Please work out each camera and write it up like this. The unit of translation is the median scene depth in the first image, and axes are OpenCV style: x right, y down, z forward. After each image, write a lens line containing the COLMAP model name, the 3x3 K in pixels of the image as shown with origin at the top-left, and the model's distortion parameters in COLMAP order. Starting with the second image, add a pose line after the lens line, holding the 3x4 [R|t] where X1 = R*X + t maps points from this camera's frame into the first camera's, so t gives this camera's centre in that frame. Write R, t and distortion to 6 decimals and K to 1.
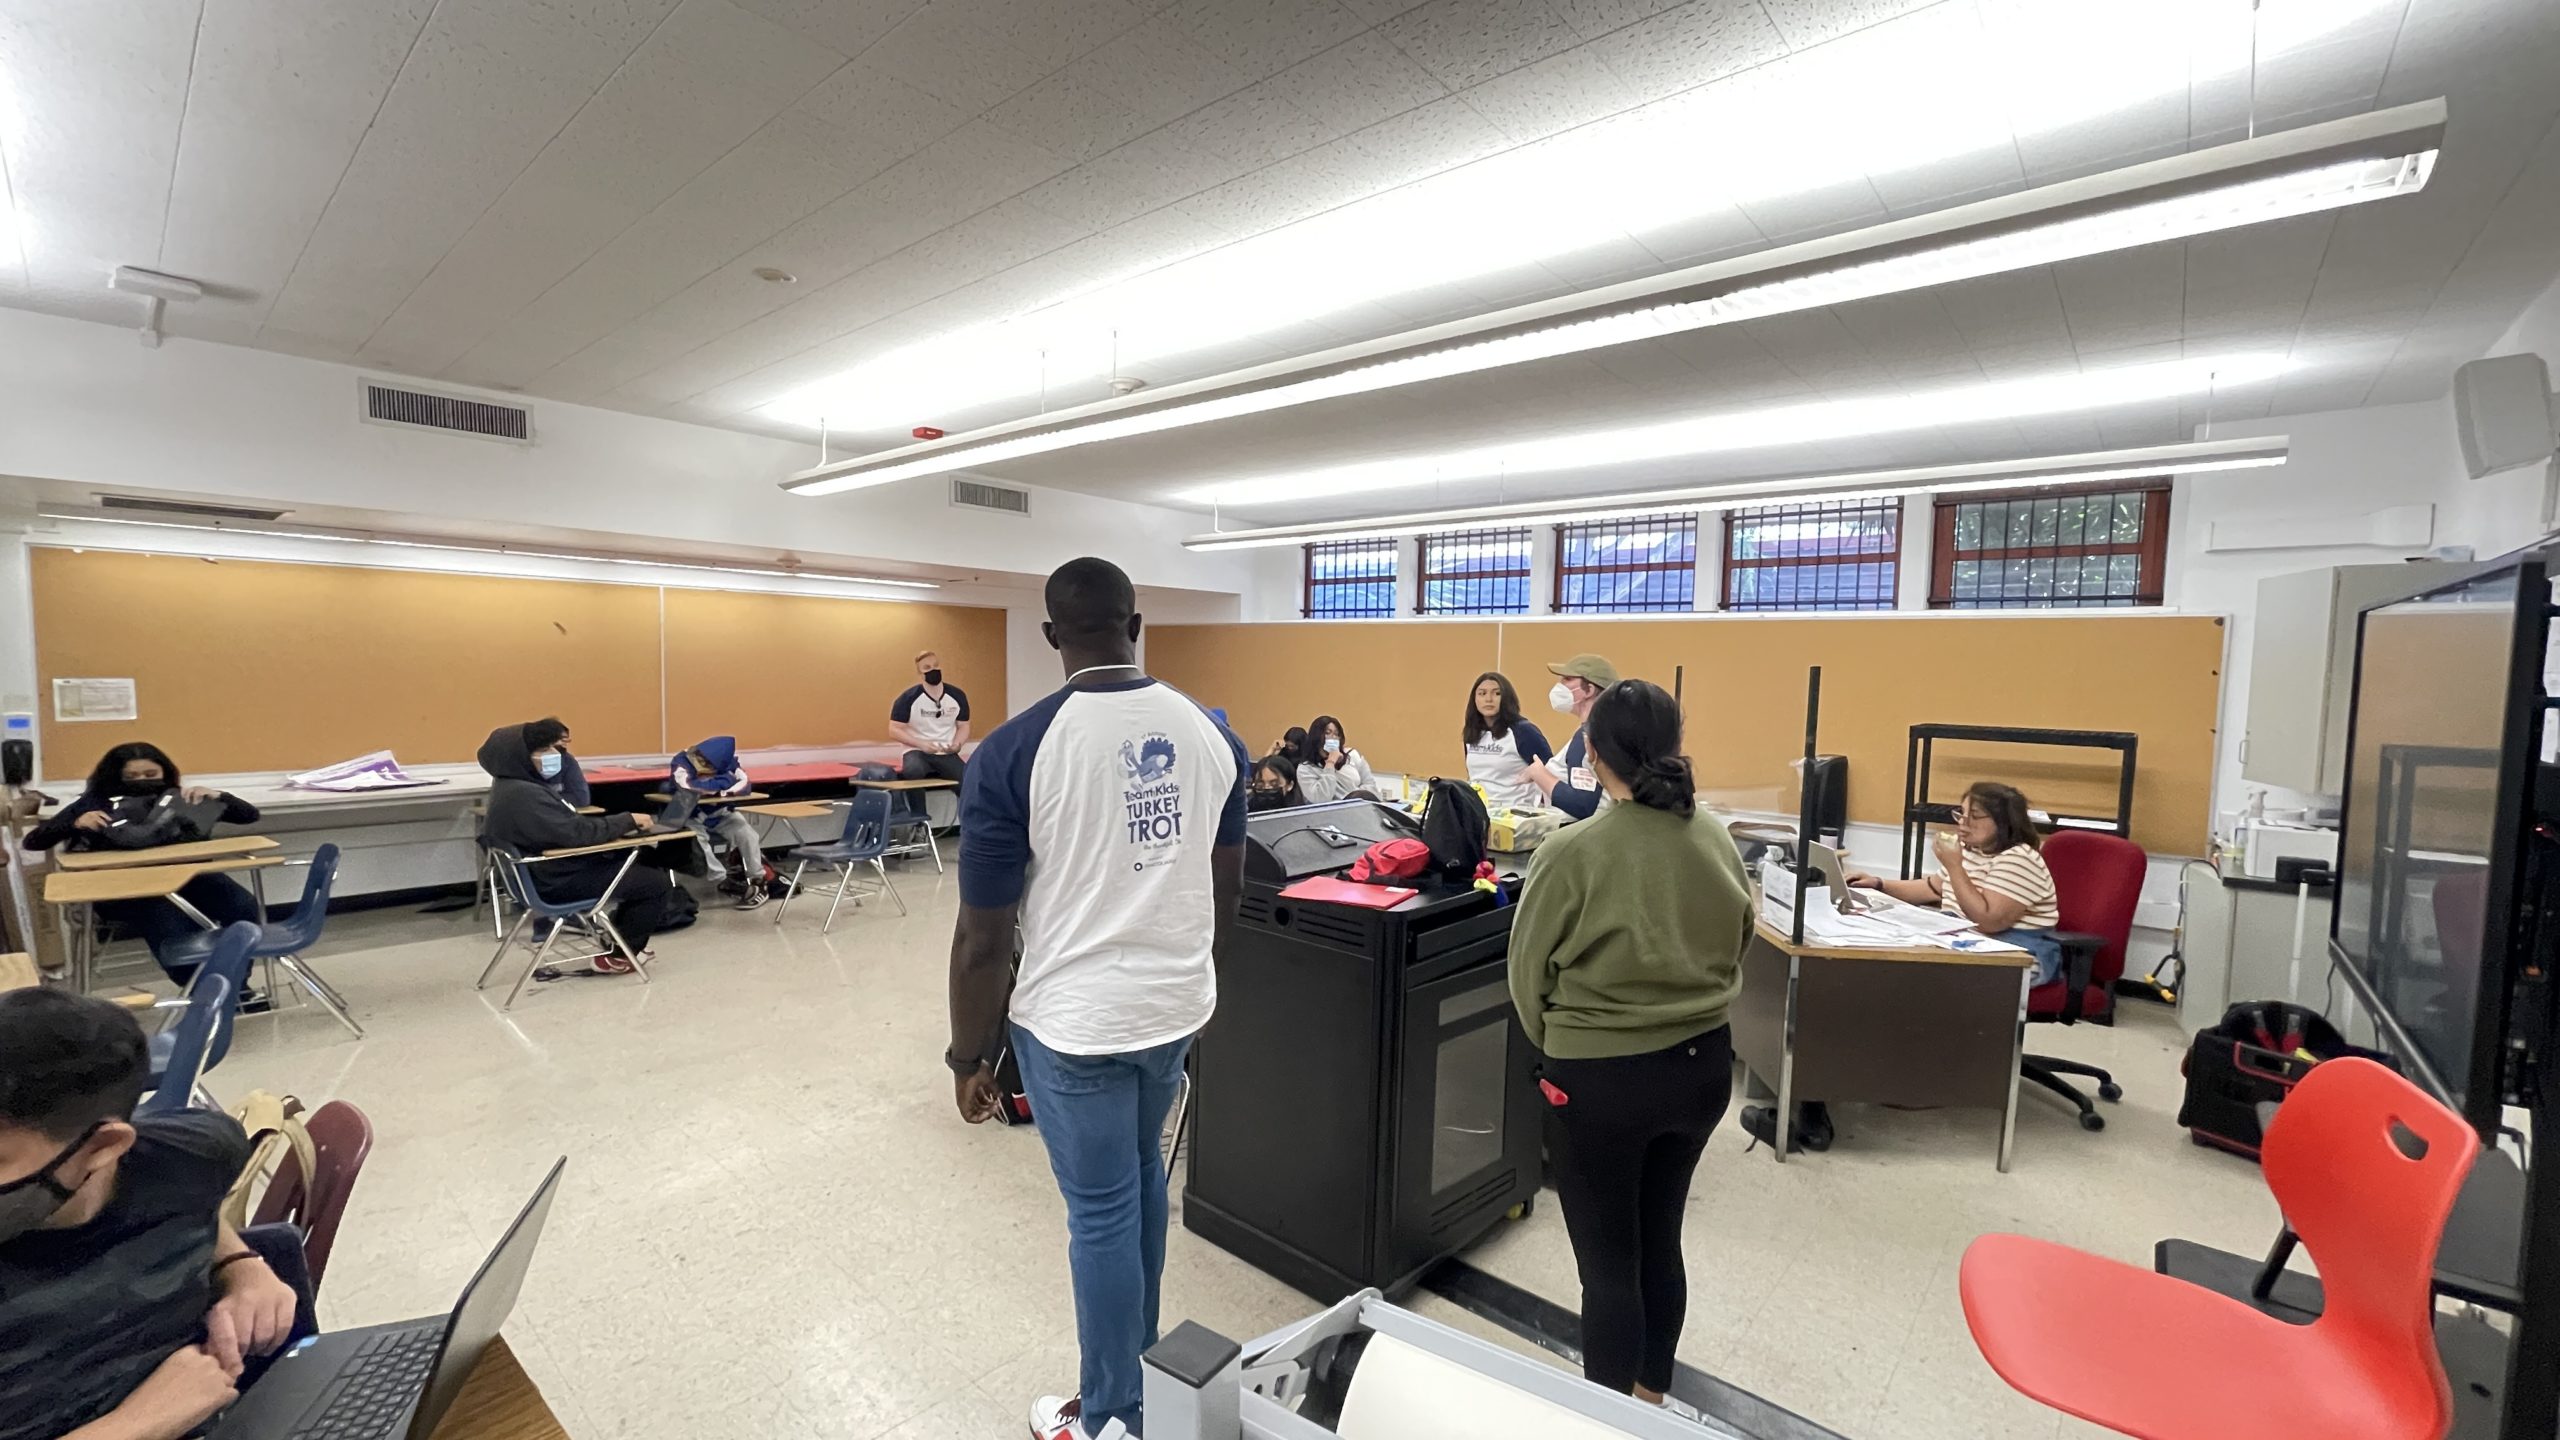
lens RADIAL K [[1026.1, 0, 1280.0], [0, 1026.1, 720.0], [0, 0, 1]] dist [-0.035826, -0.000032]
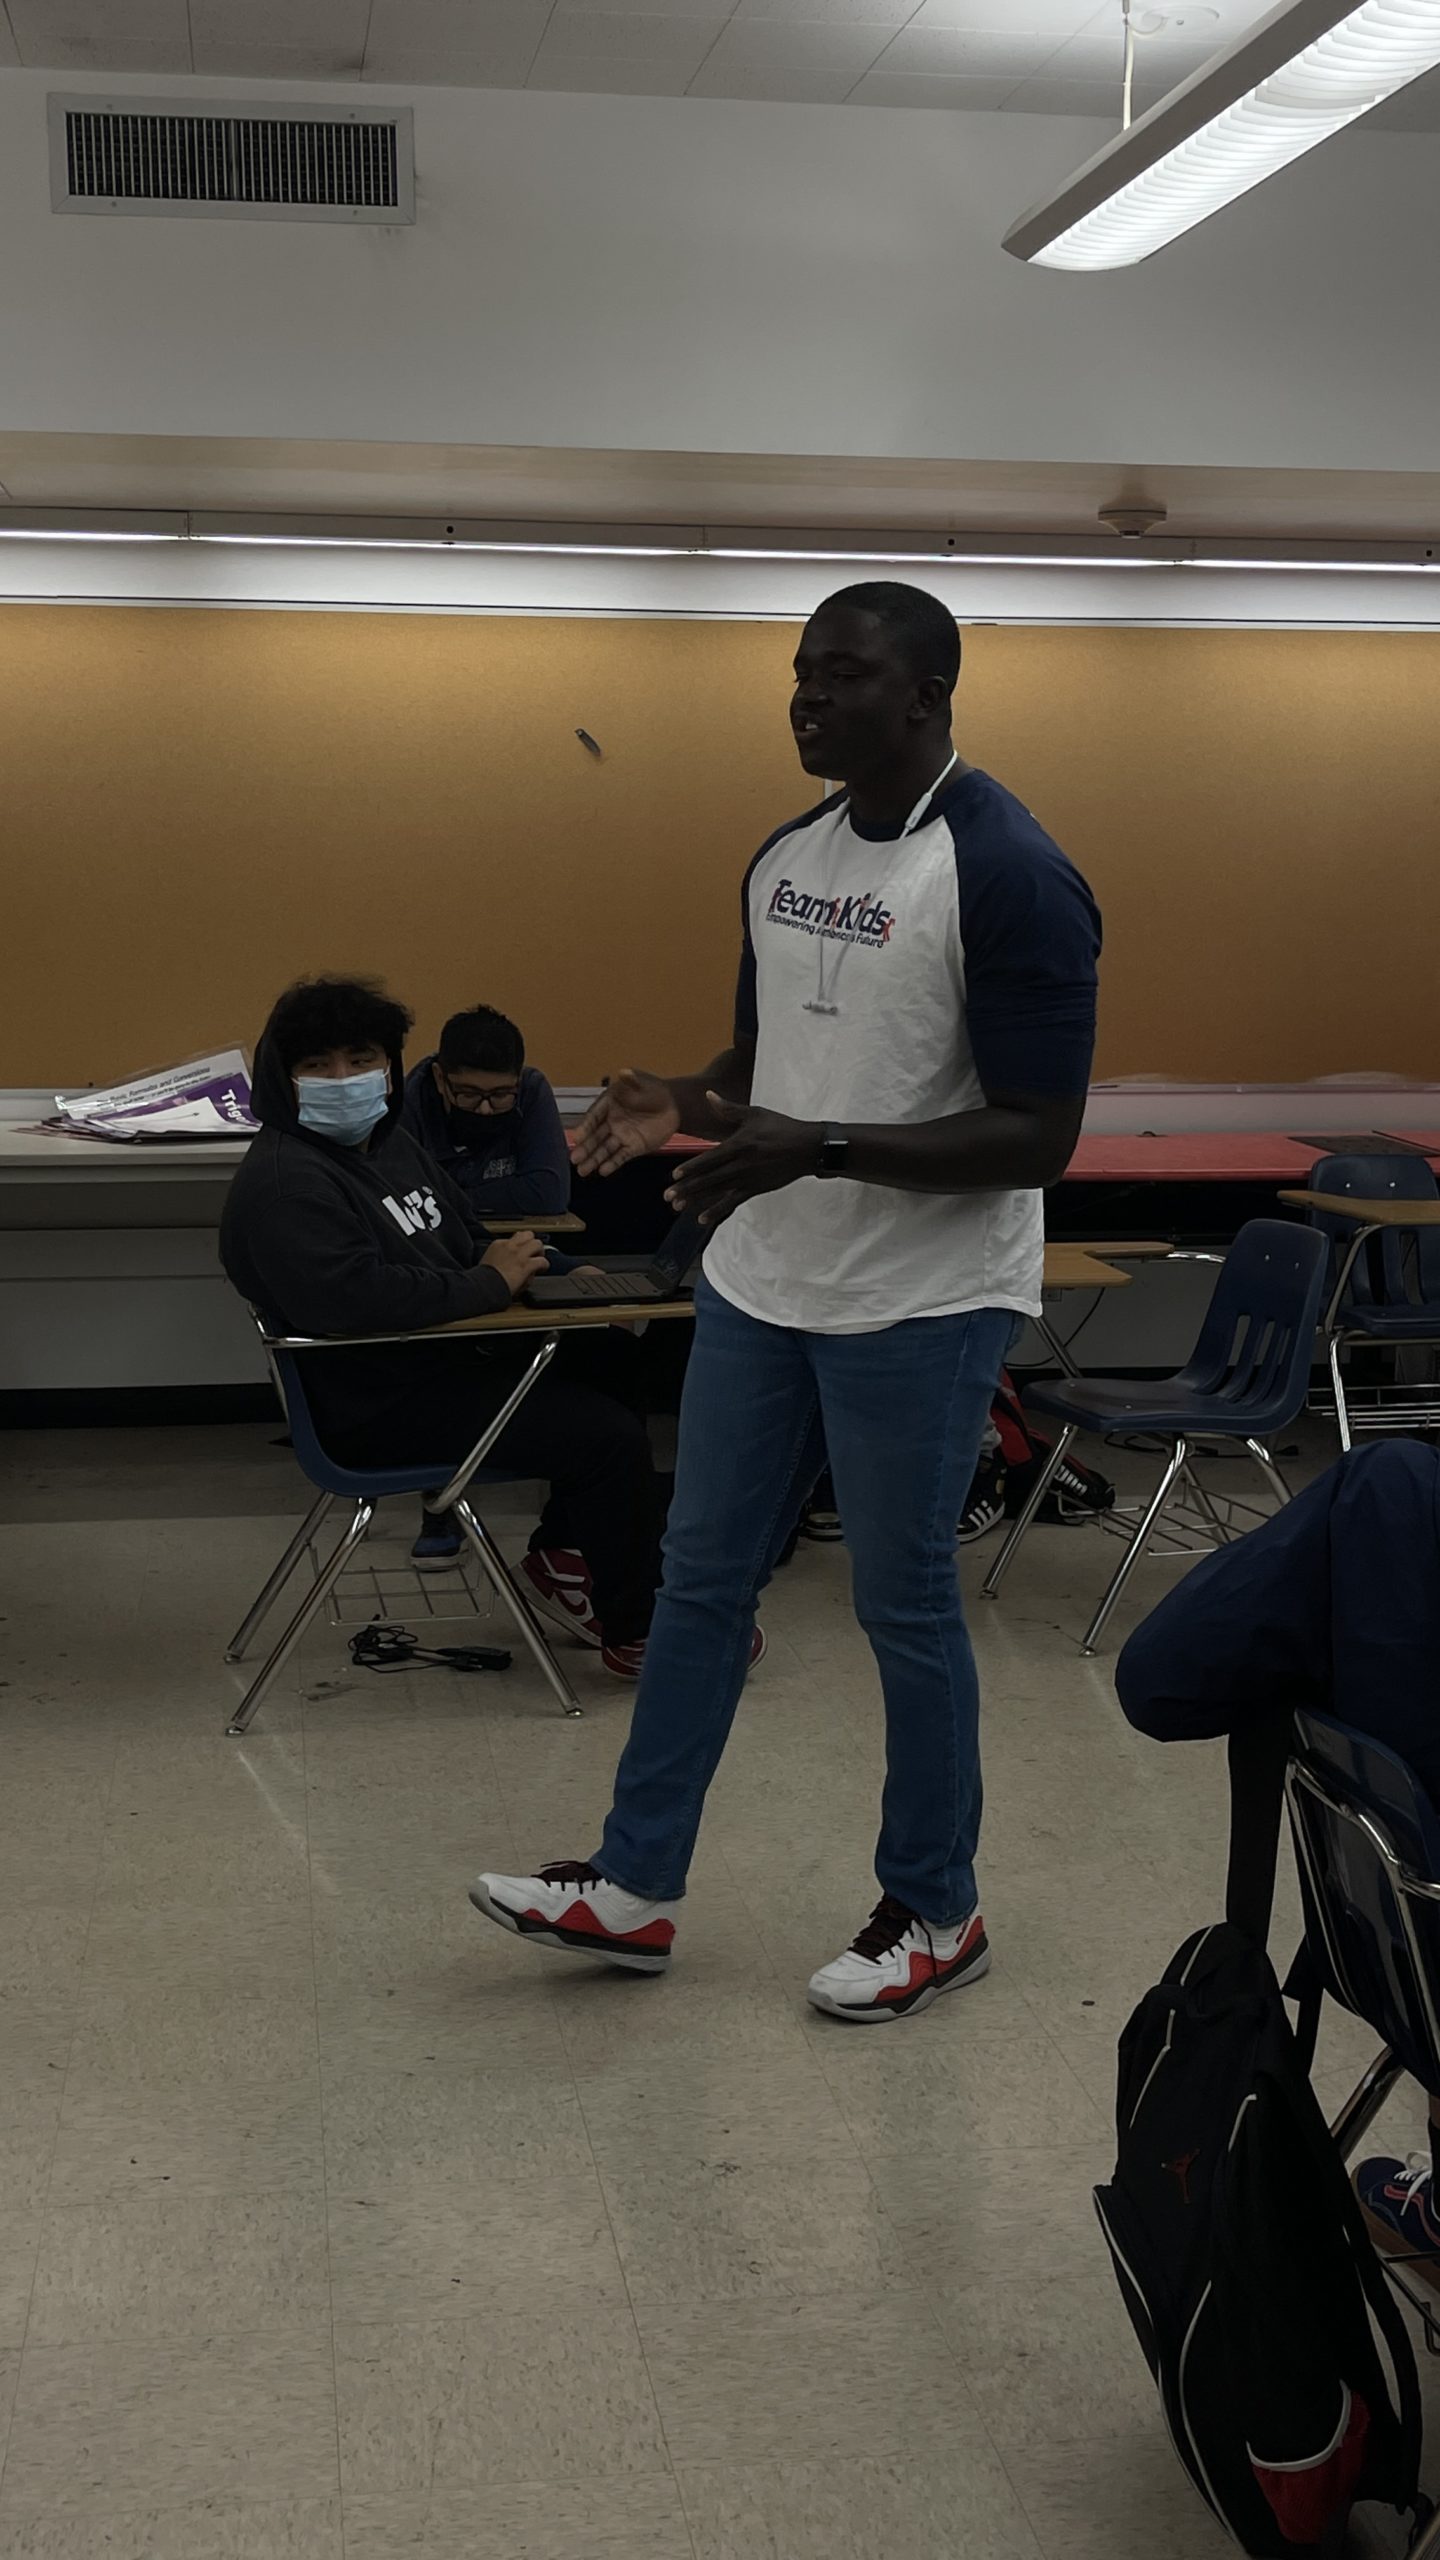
lens RADIAL K [[2916.9, 0, 727.0], [0, 2916.9, 1250.9], [0, 0, 1]] dist [0.020259, 0.028643]
pose [[0.756608, 0.073408, -0.649735, 0.053377], [-0.027688, 0.996384, 0.080330, 0.010040], [0.653282, -0.042789, 0.755904, 0.199965]]
